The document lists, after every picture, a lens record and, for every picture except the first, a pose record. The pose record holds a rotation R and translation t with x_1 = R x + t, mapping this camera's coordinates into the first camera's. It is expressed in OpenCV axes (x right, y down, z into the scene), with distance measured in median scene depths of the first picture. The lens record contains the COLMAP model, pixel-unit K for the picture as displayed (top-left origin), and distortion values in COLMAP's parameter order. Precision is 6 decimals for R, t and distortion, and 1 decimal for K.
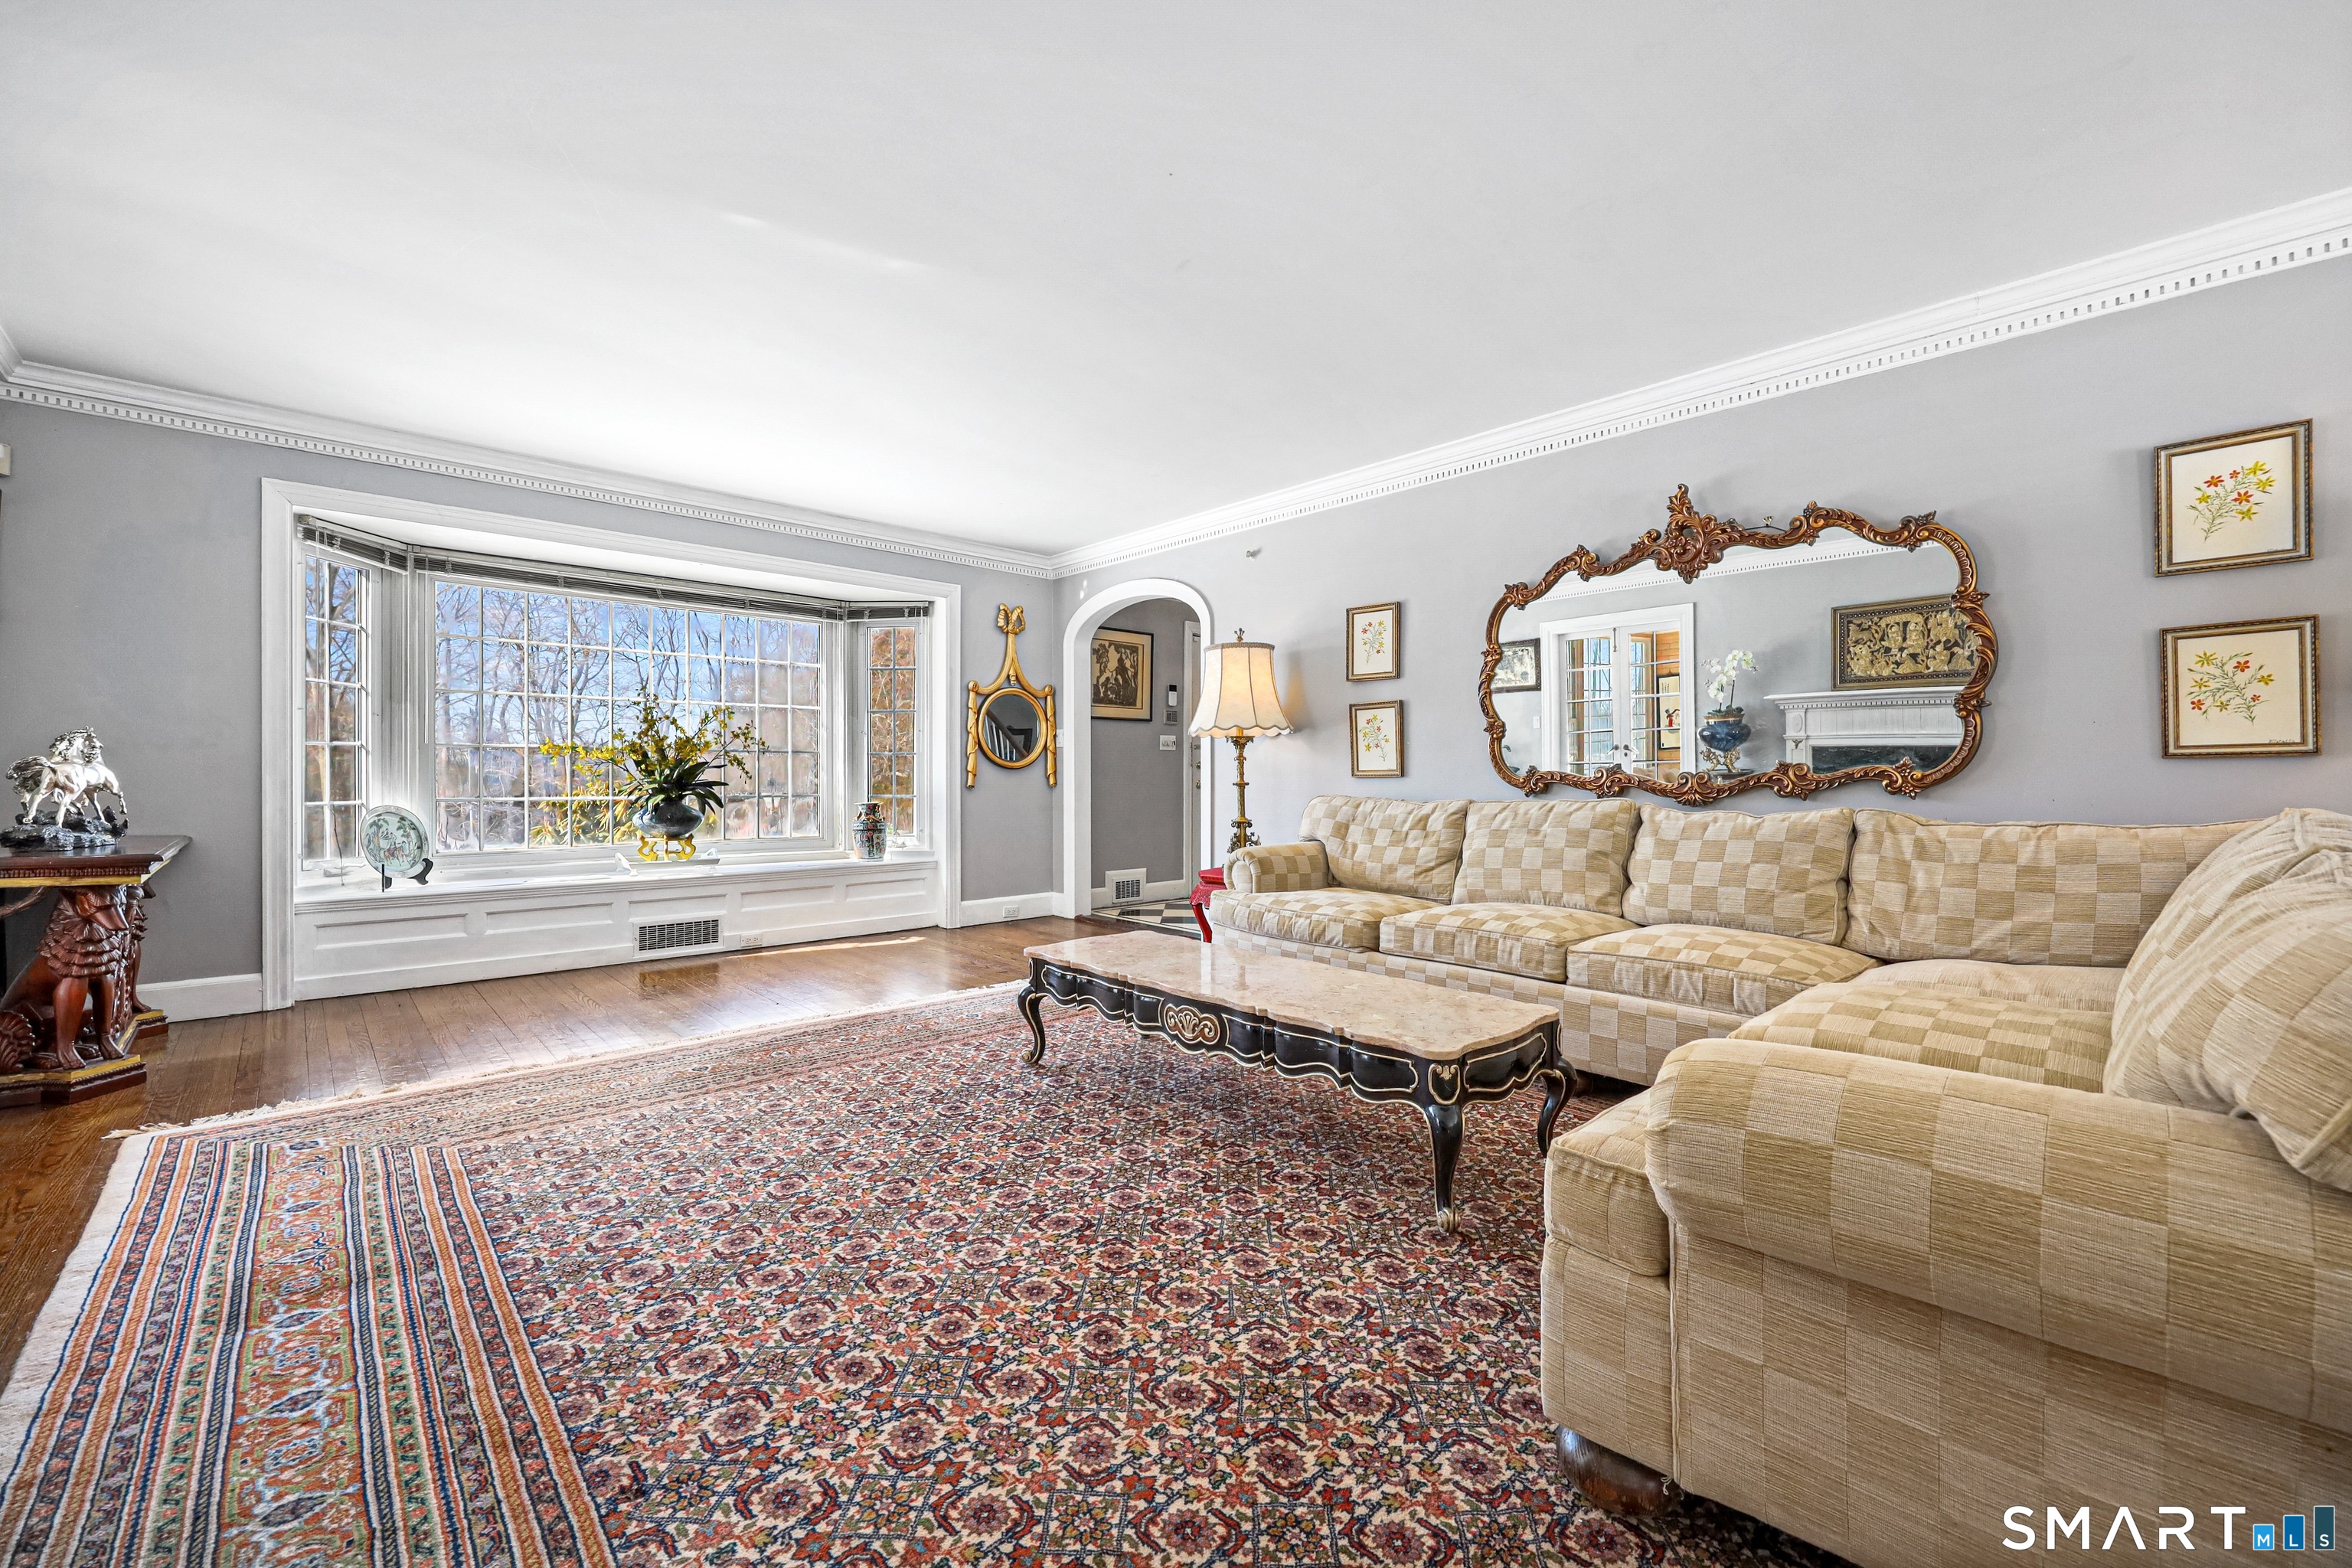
lens RADIAL K [[958.2, 0, 1183.9], [0, 958.2, 772.6], [0, 0, 1]] dist [0.002293, -0.000864]
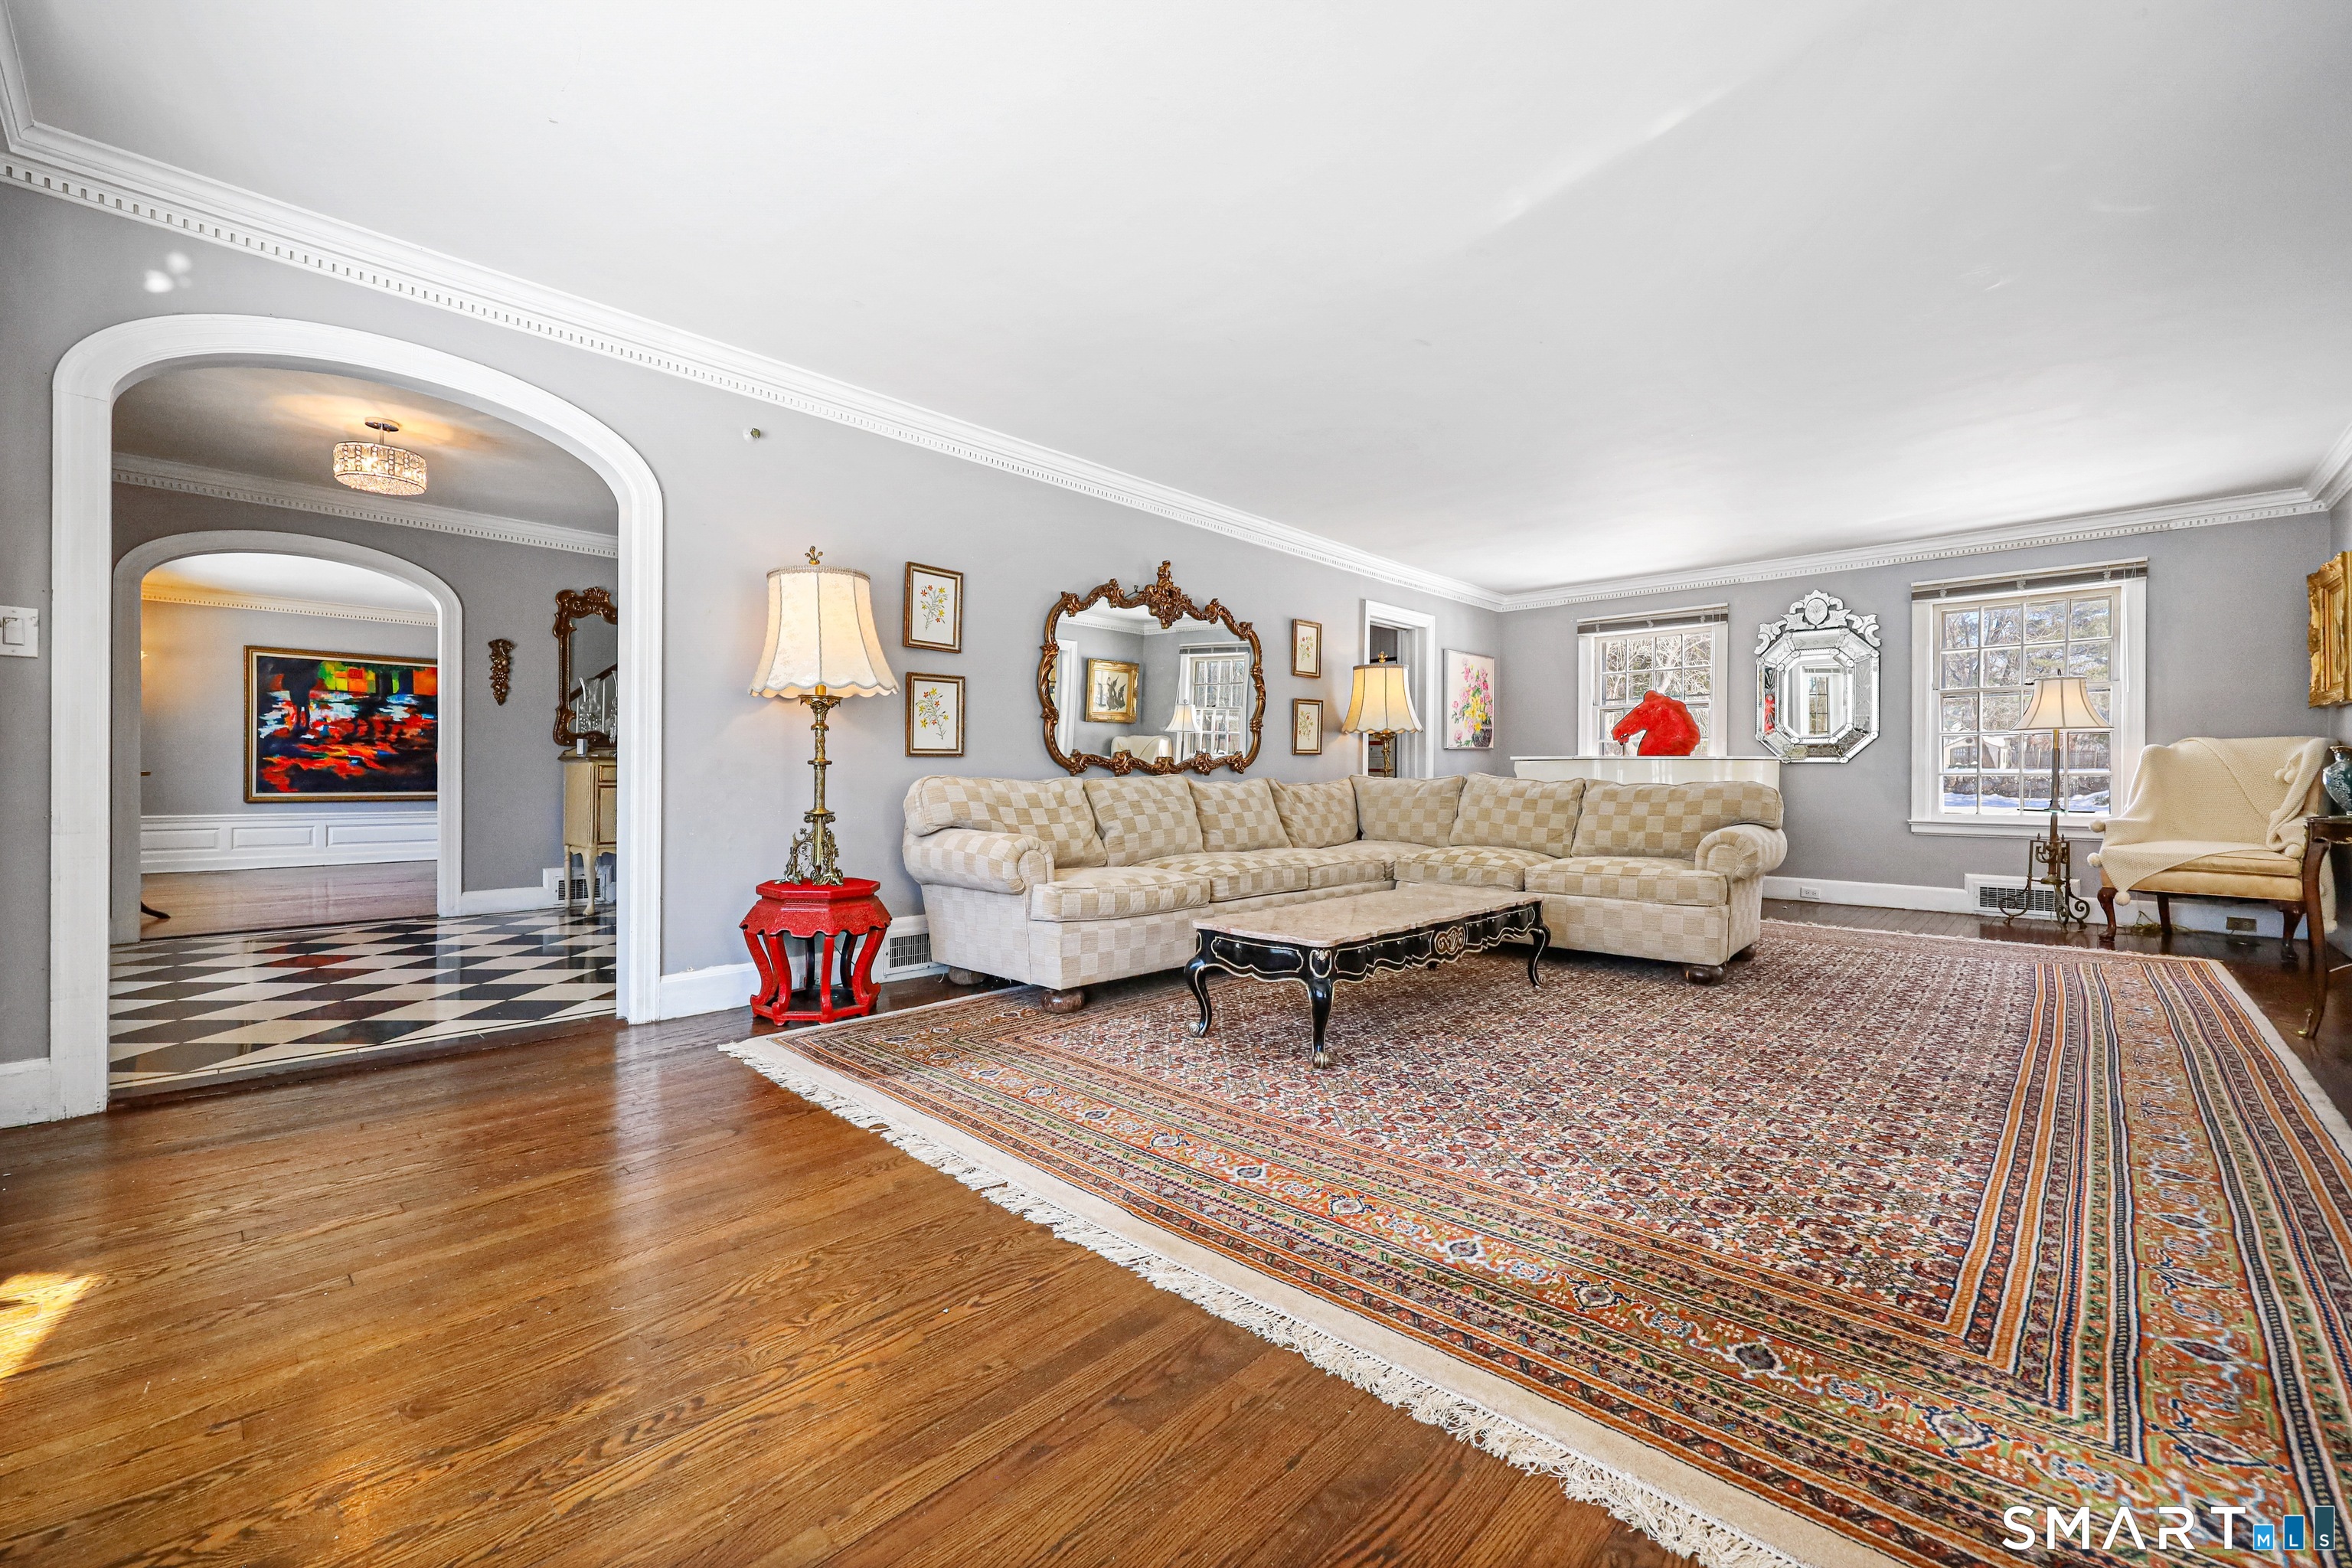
lens RADIAL K [[958.2, 0, 1184.6], [0, 958.2, 768.7], [0, 0, 1]] dist [0.002293, -0.000864]
pose [[-0.067676, 0.008522, 0.997671, -0.937947], [-0.004089, 0.999953, -0.008819, 0.030139], [-0.997699, -0.004677, -0.067638, 1.068477]]
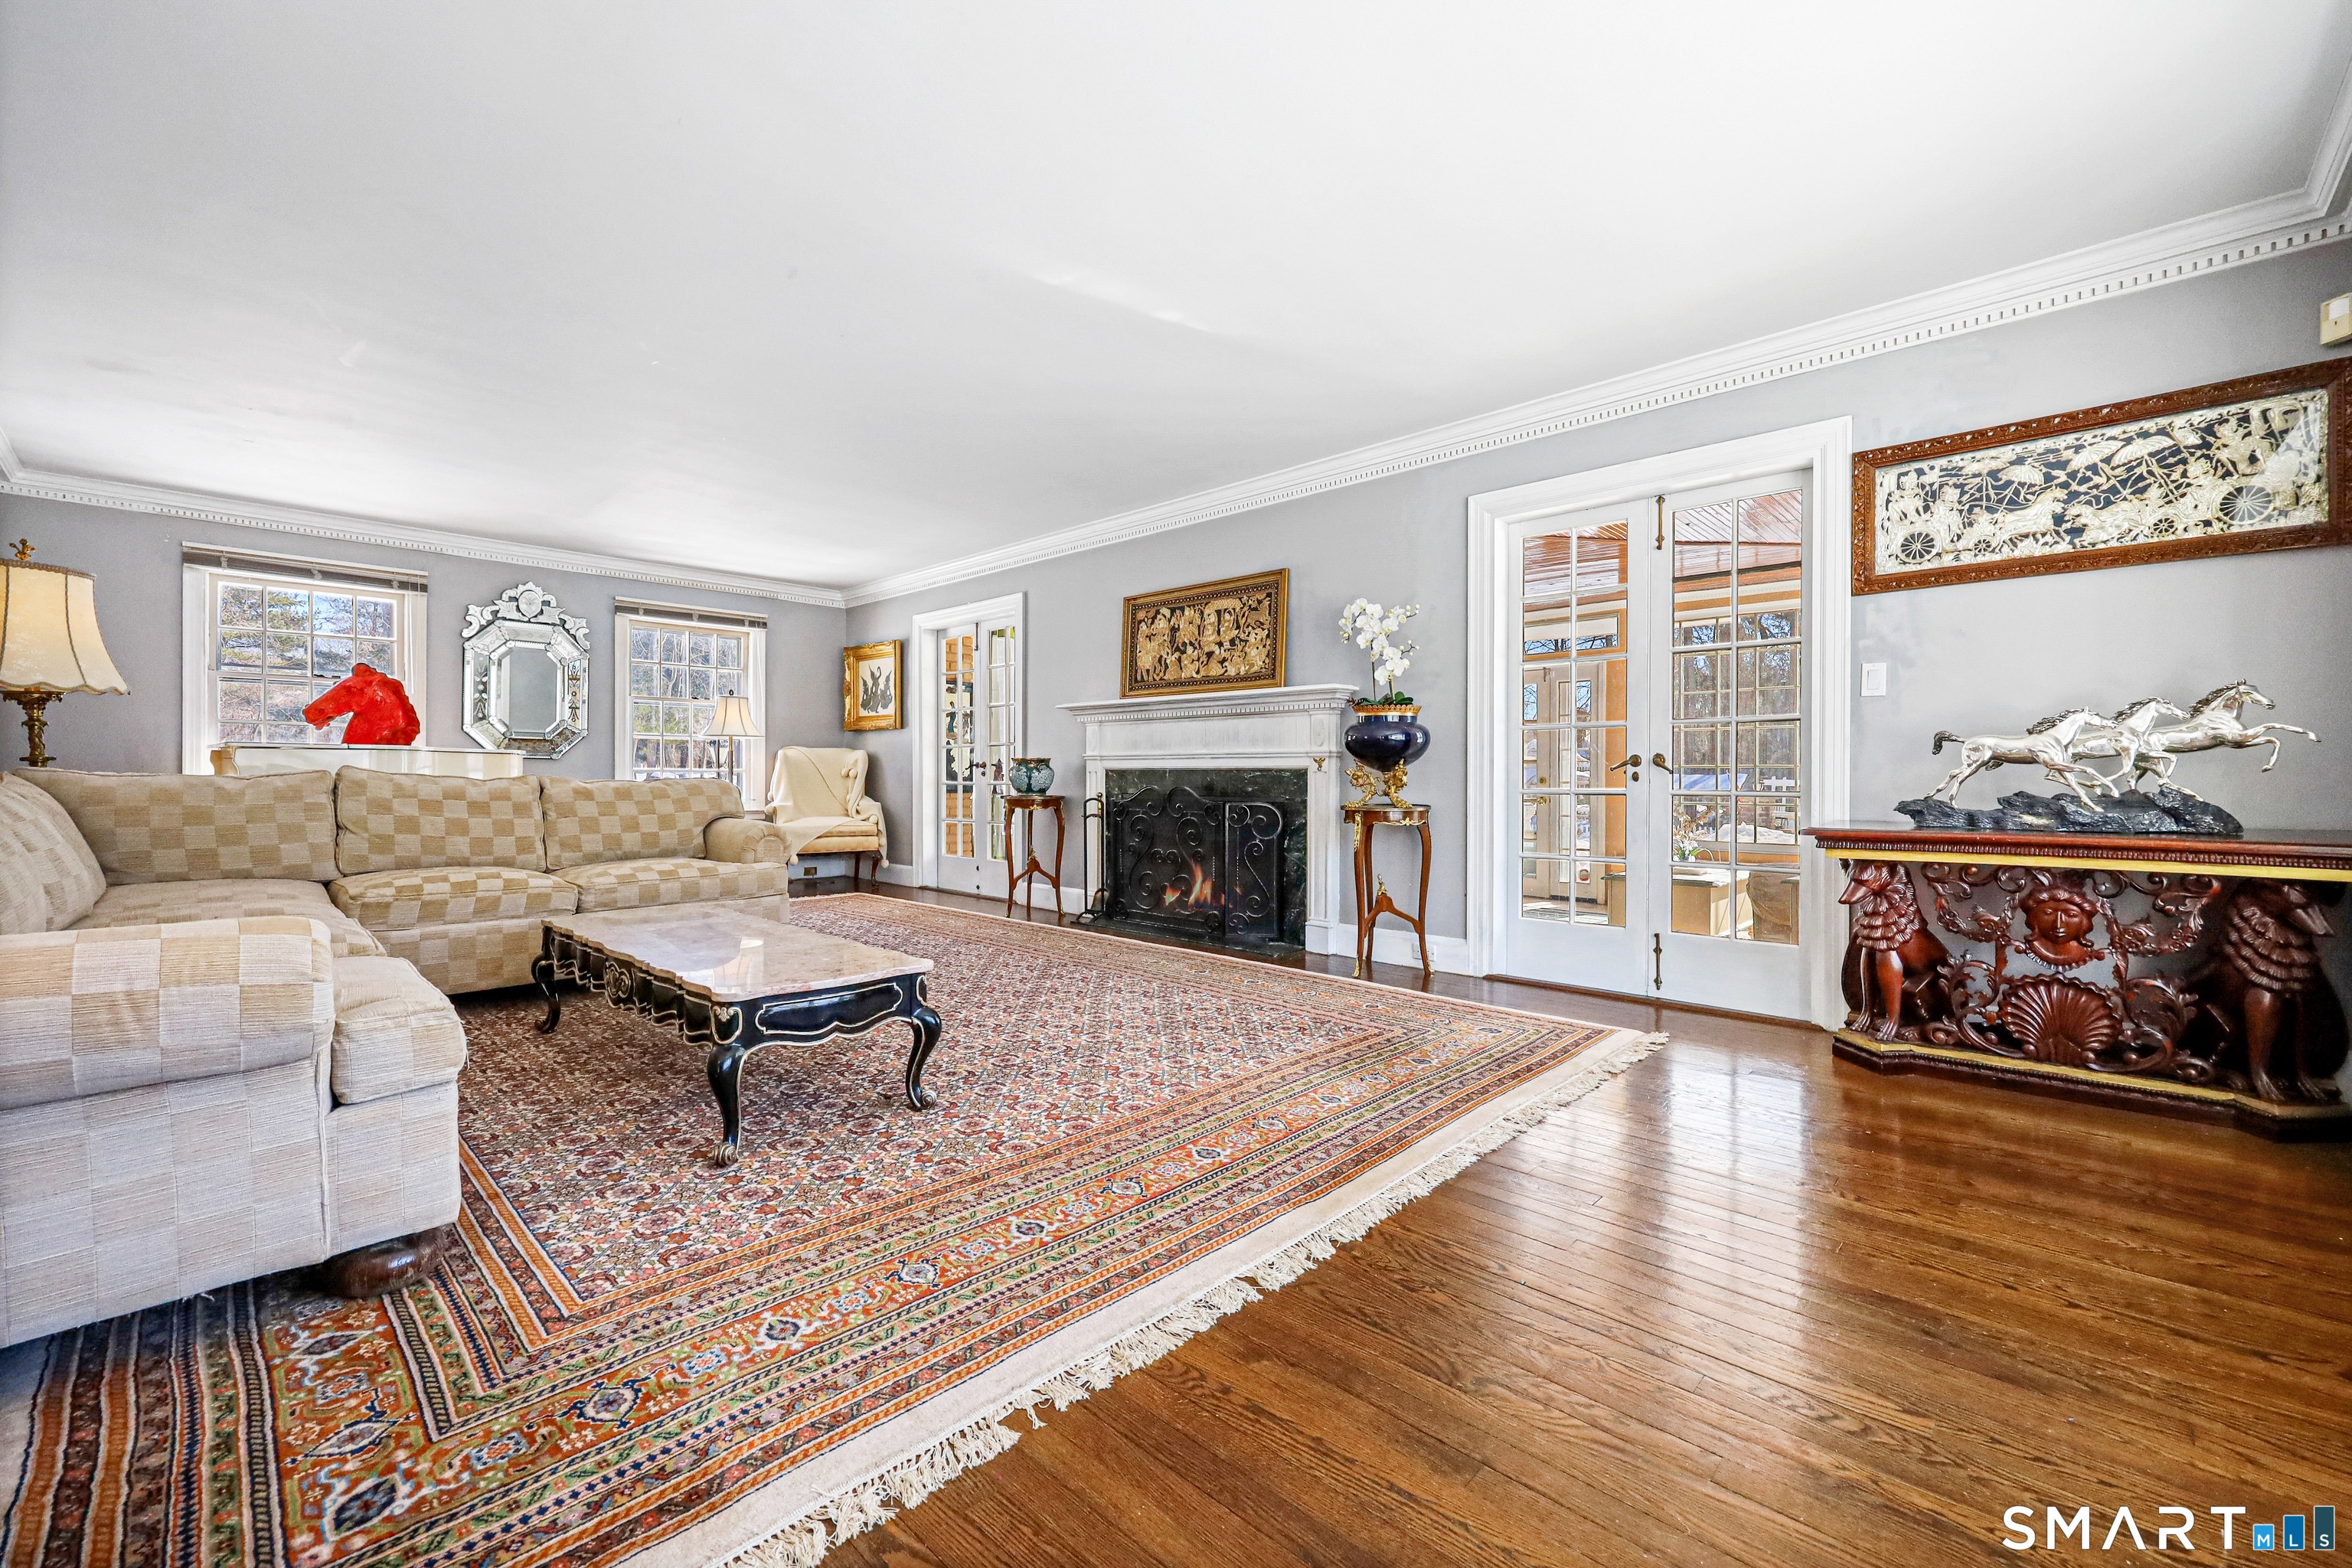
lens RADIAL K [[958.2, 0, 1171.3], [0, 958.2, 781.1], [0, 0, 1]] dist [0.002293, -0.000864]
pose [[-0.997908, -0.002856, -0.064582, -0.278521], [-0.003072, 0.999990, 0.003247, 0.030892], [0.064572, 0.003438, -0.997907, 1.608200]]
